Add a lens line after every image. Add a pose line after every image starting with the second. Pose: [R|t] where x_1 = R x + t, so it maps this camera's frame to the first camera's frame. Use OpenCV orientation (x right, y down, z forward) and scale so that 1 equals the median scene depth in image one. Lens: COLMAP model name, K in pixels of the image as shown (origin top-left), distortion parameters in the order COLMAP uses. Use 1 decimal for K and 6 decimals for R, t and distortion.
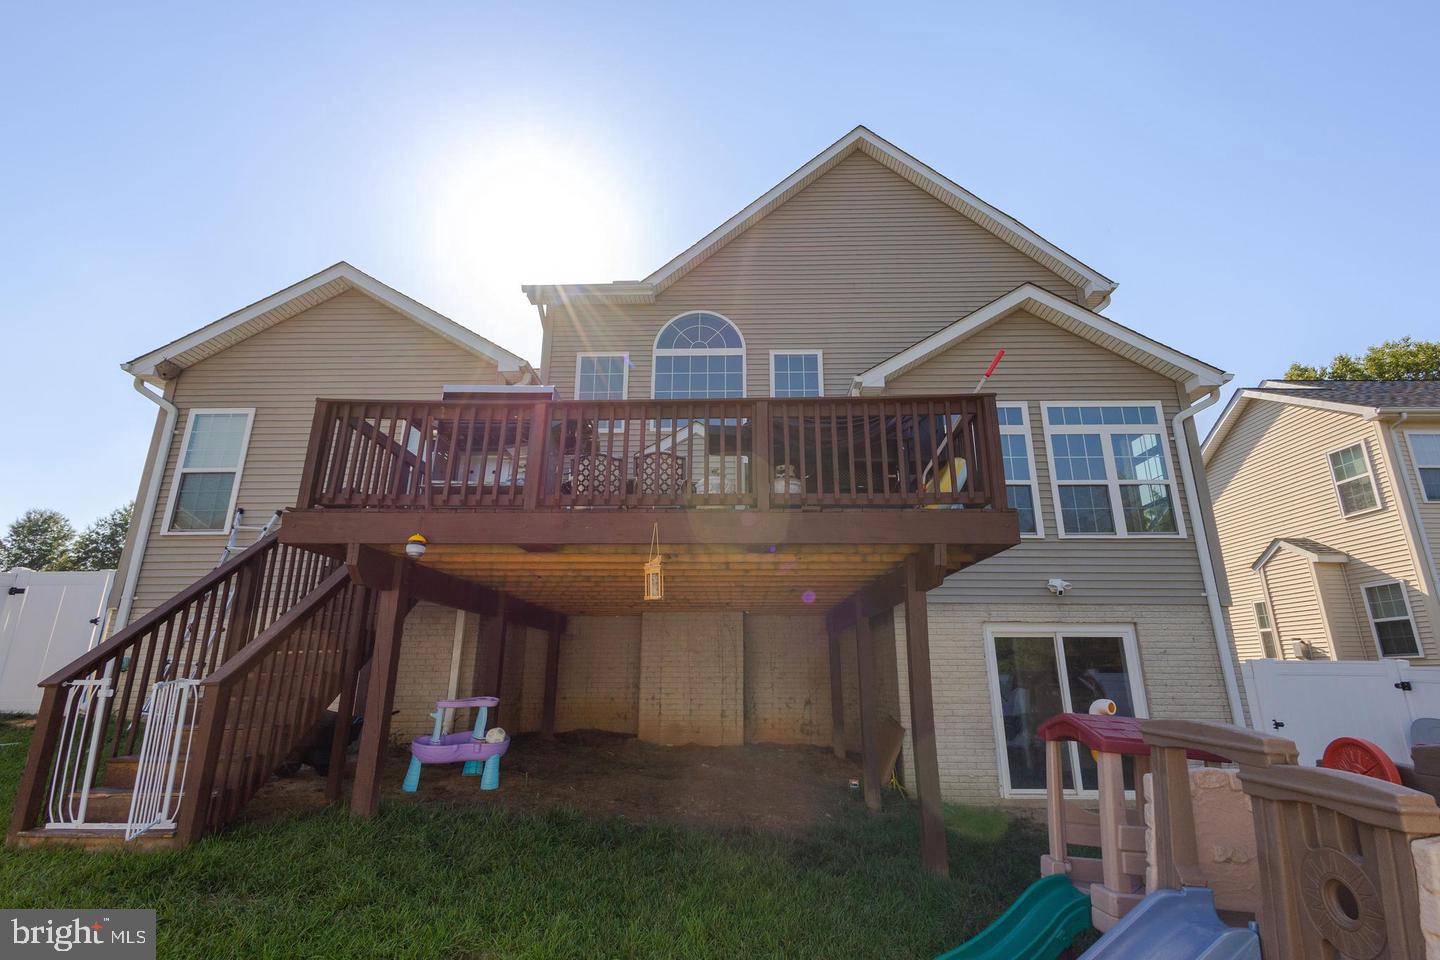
lens RADIAL K [[662.9, 0, 720.0], [0, 662.9, 480.0], [0, 0, 1]] dist [-0.001001, -0.000200]
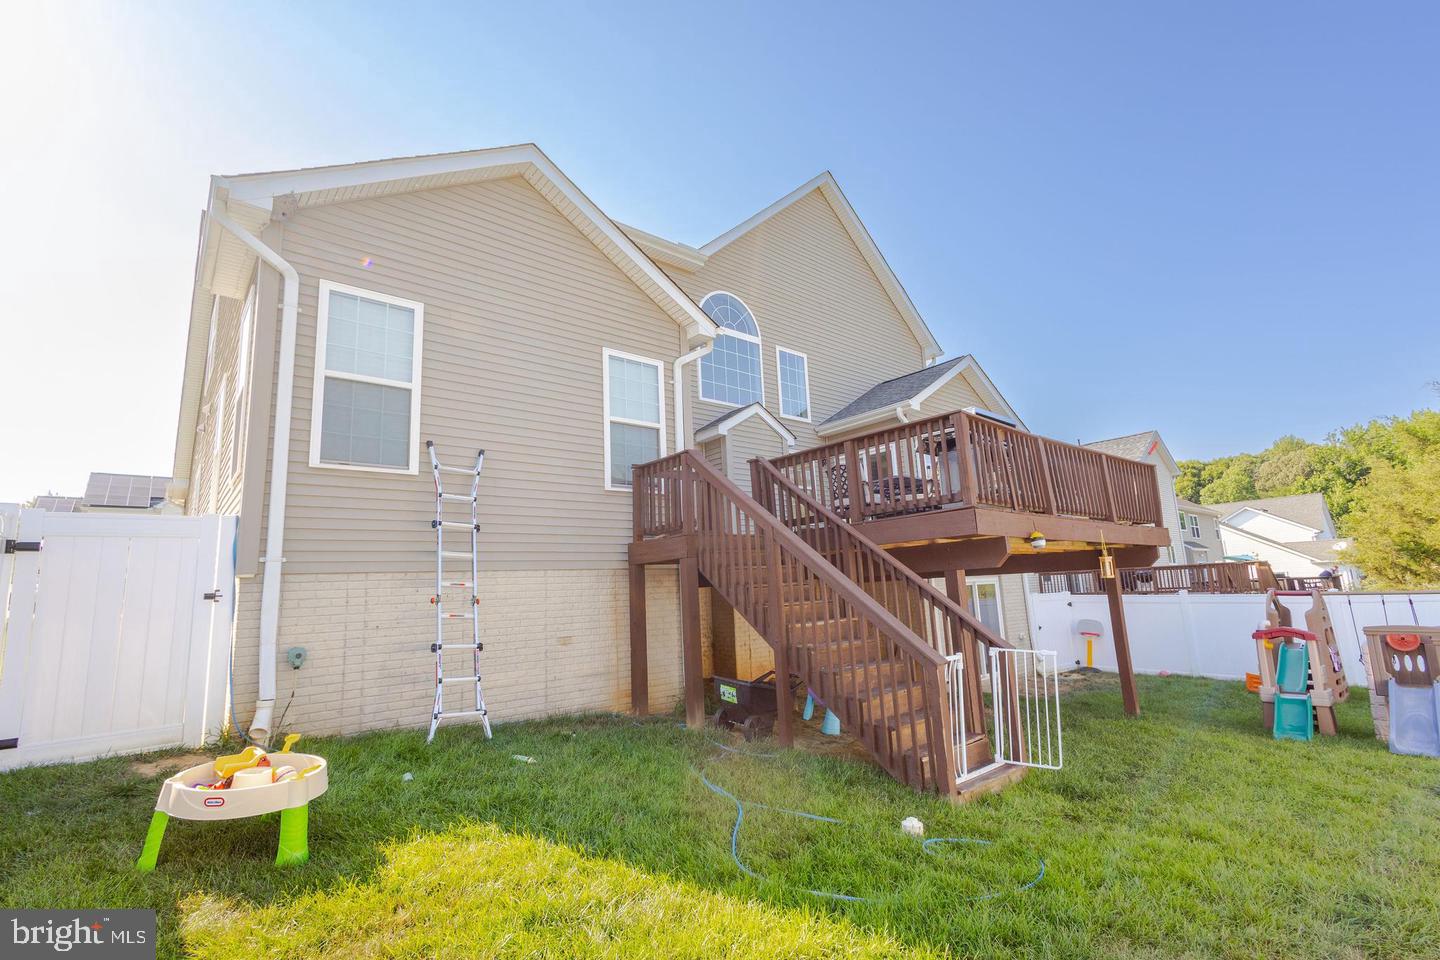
lens RADIAL K [[652.5, 0, 720.0], [0, 652.5, 480.0], [0, 0, 1]] dist [0.000532, 0.000081]
pose [[0.741602, 0.080659, 0.665974, -0.978338], [-0.146736, 0.988209, 0.043712, 0.005737], [-0.654596, -0.130140, 0.744693, 0.227361]]
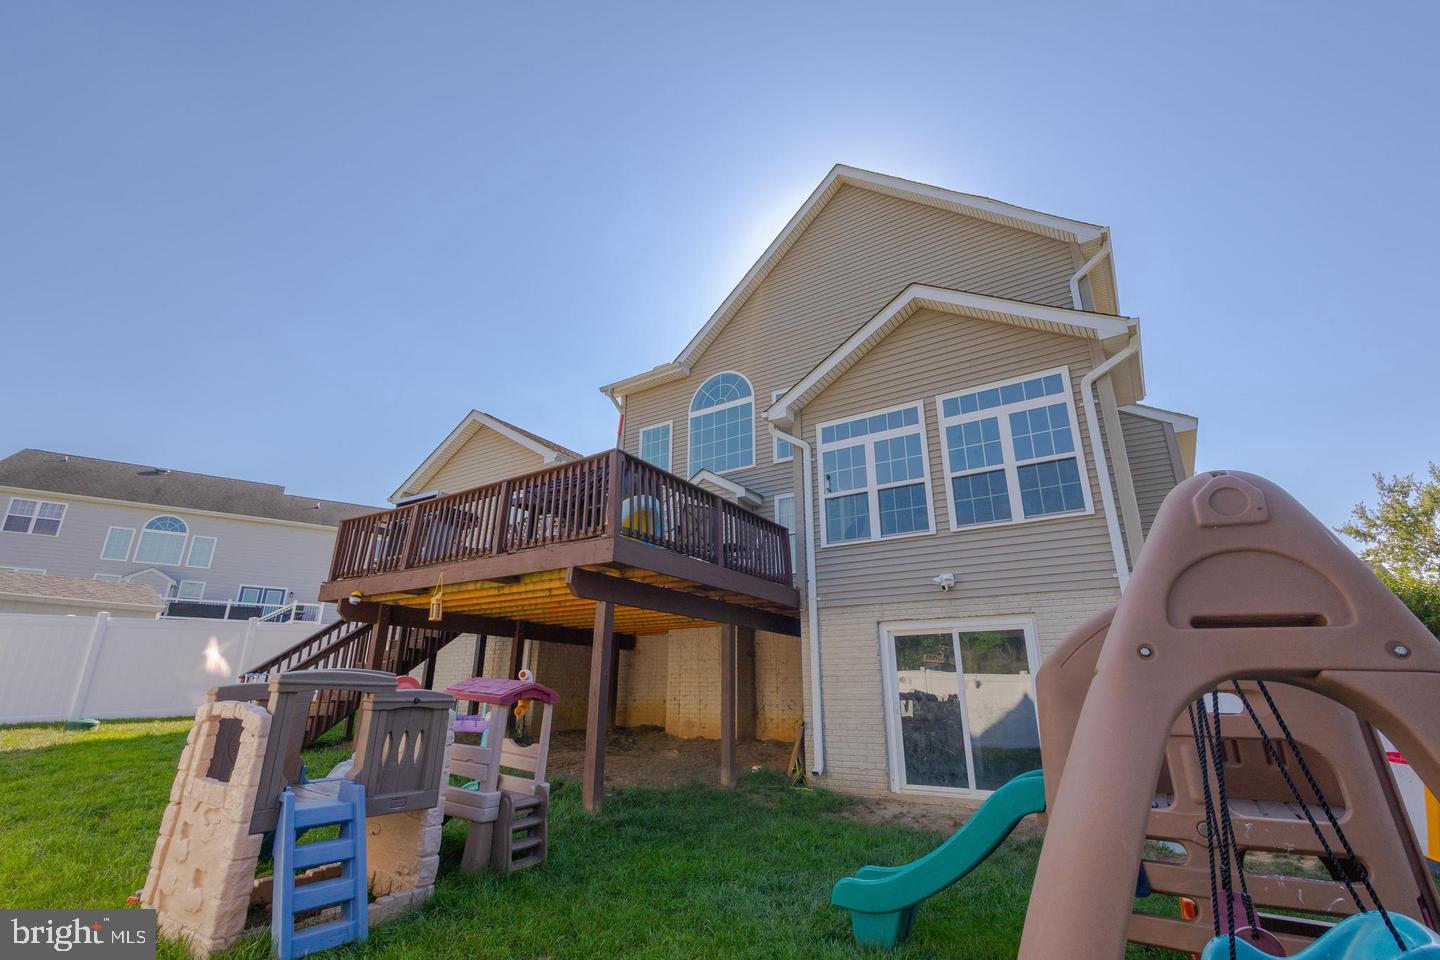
lens RADIAL K [[652.5, 0, 720.0], [0, 652.5, 480.0], [0, 0, 1]] dist [0.000532, 0.000081]
pose [[0.852569, -0.167398, -0.495081, 0.687243], [0.146197, 0.985885, -0.081586, 0.039195], [0.501750, -0.002822, 0.865008, -0.011977]]
